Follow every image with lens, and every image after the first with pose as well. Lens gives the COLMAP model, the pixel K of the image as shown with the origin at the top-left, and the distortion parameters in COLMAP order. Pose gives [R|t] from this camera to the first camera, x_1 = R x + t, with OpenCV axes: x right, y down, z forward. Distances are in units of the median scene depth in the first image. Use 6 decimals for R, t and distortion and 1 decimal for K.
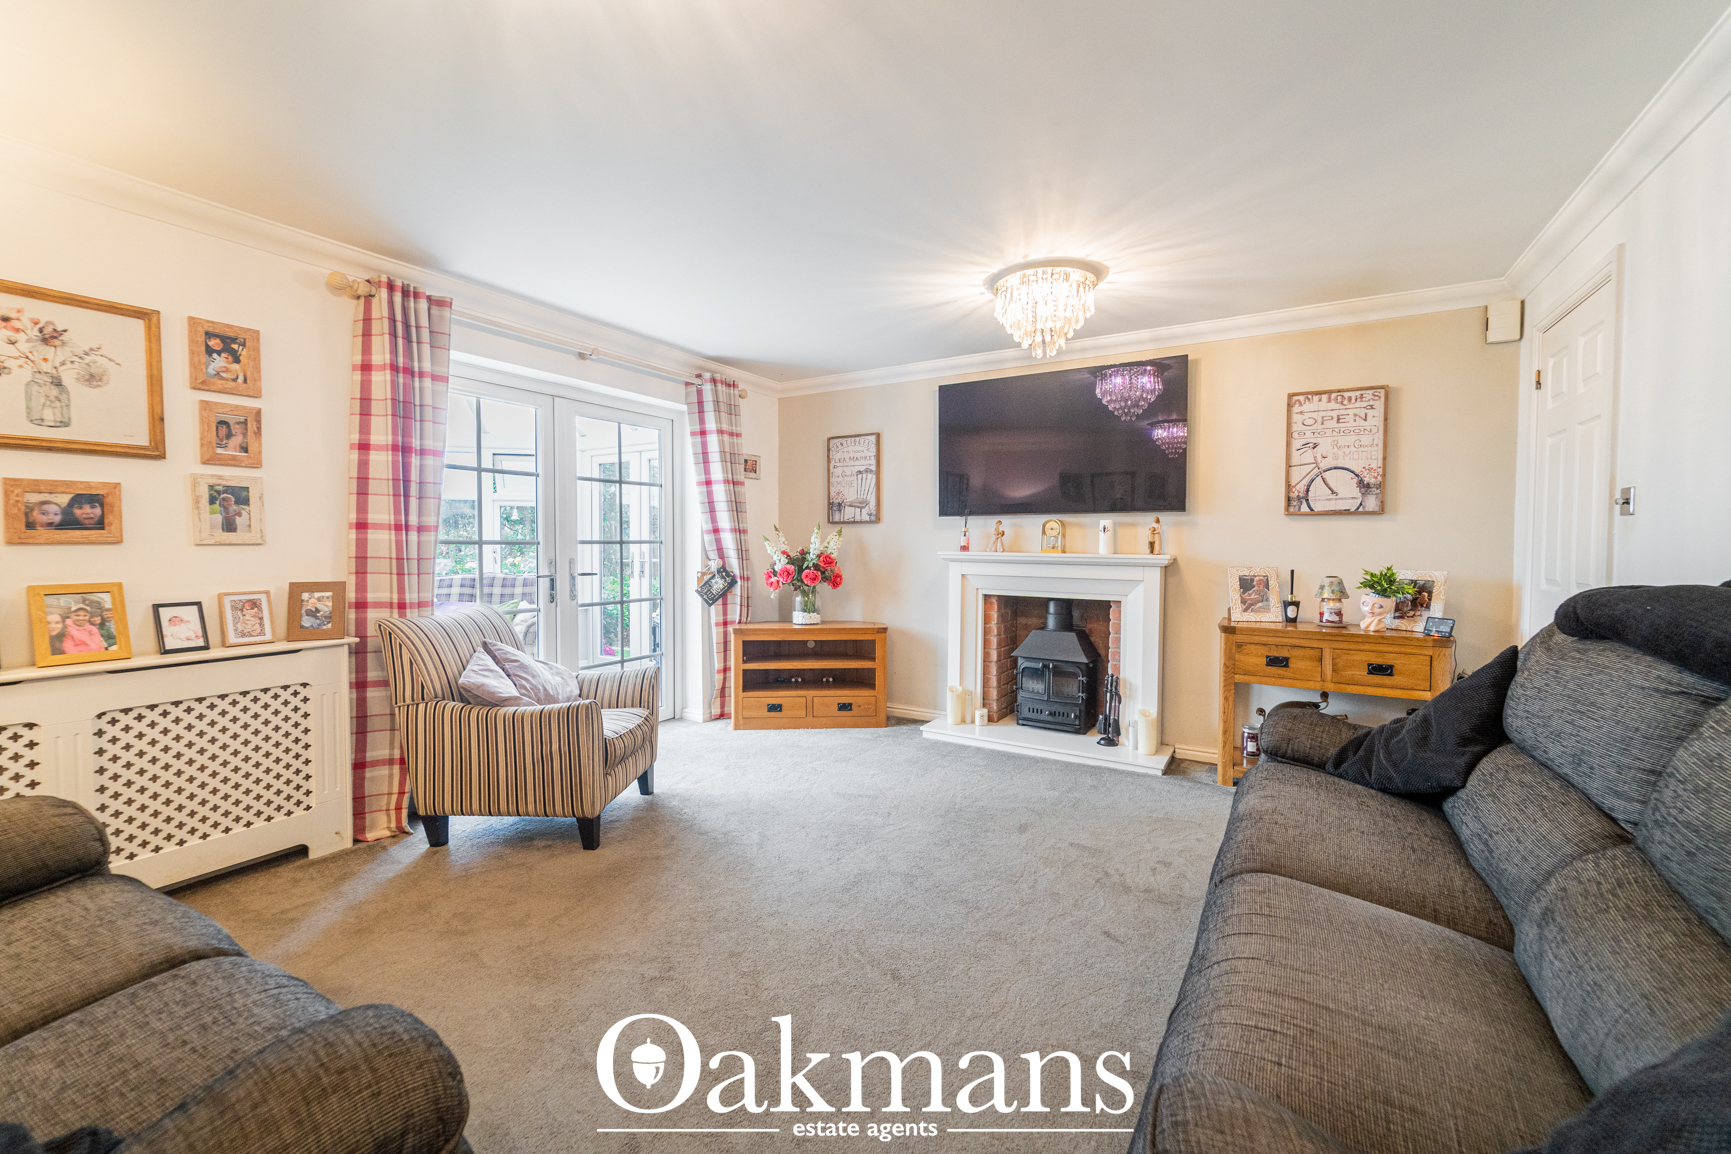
lens RADIAL K [[702.4, 0, 865.4], [0, 702.4, 573.4], [0, 0, 1]] dist [0.002972, -0.002598]
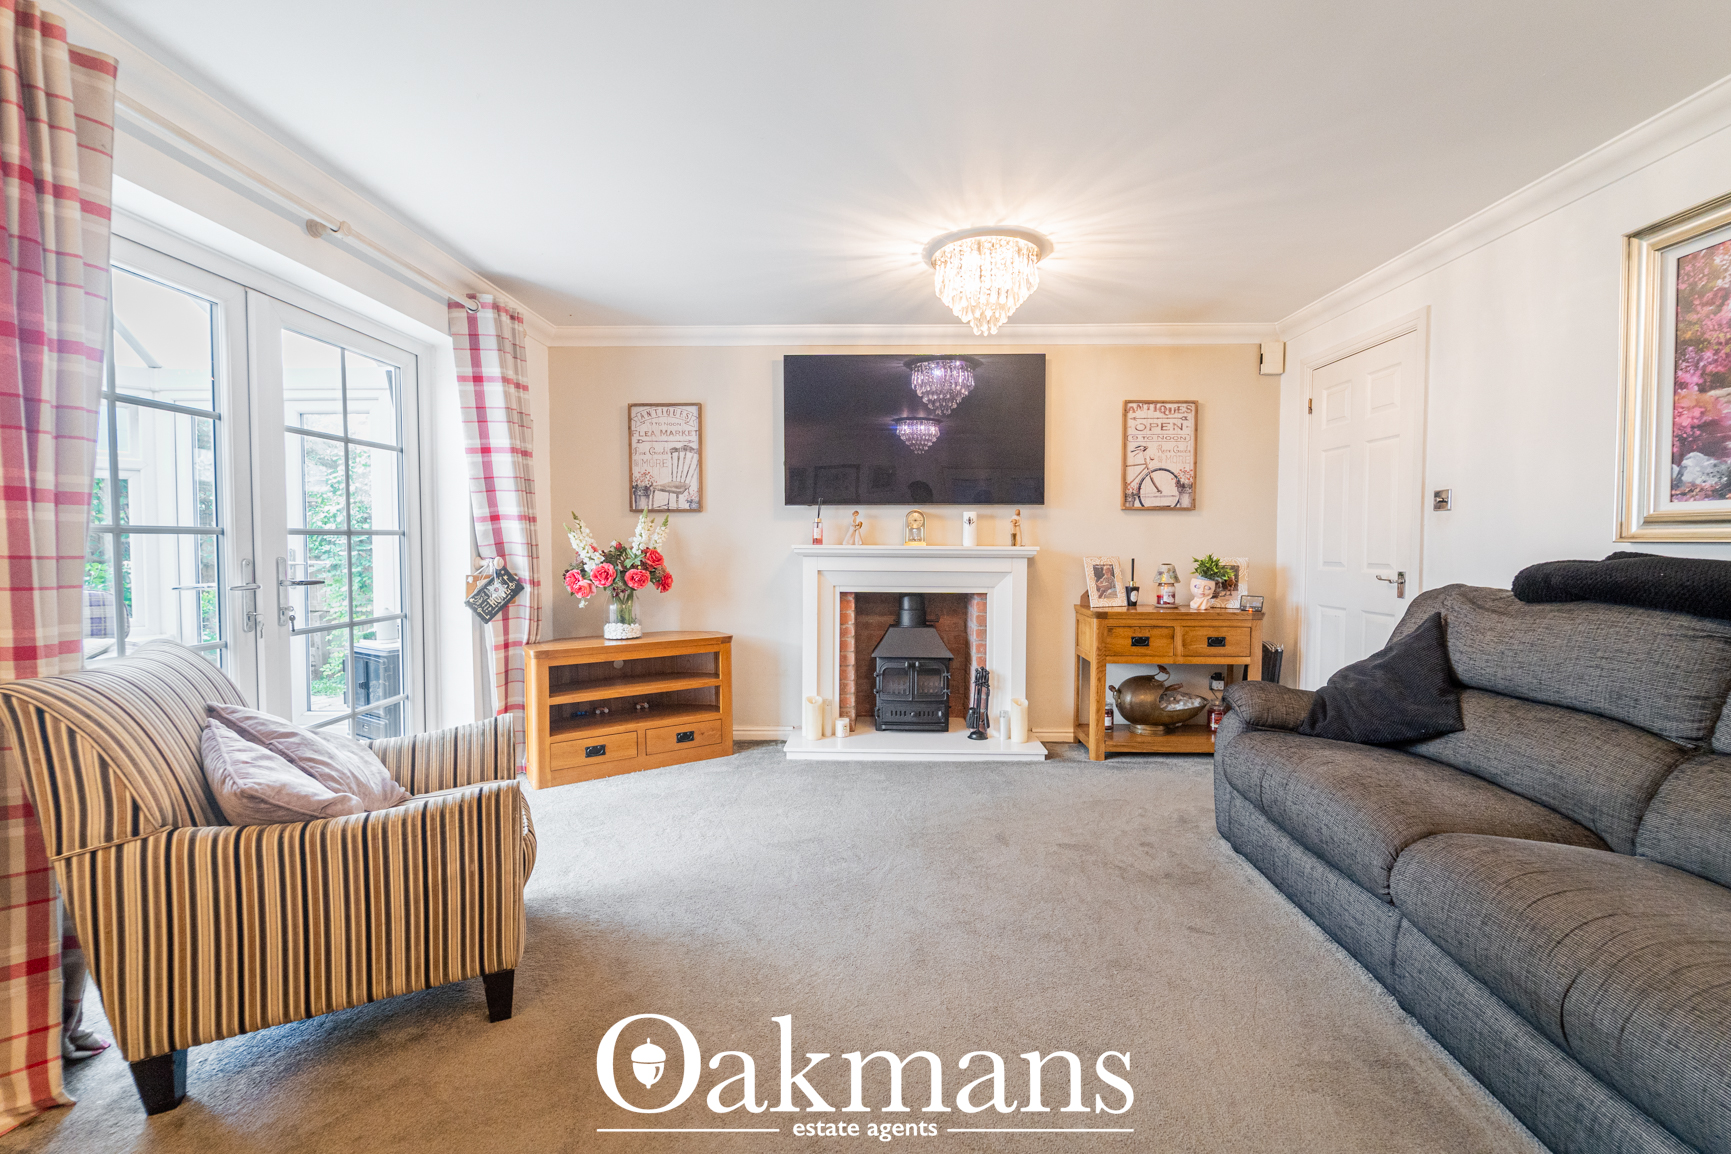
lens RADIAL K [[719.0, 0, 865.5], [0, 719.0, 577.0], [0, 0, 1]] dist [0.002023, -0.002526]
pose [[0.864582, -0.026246, 0.501806, -0.285092], [0.023900, 0.999653, 0.011106, 0.000848], [-0.501923, 0.002391, 0.864909, 0.191921]]
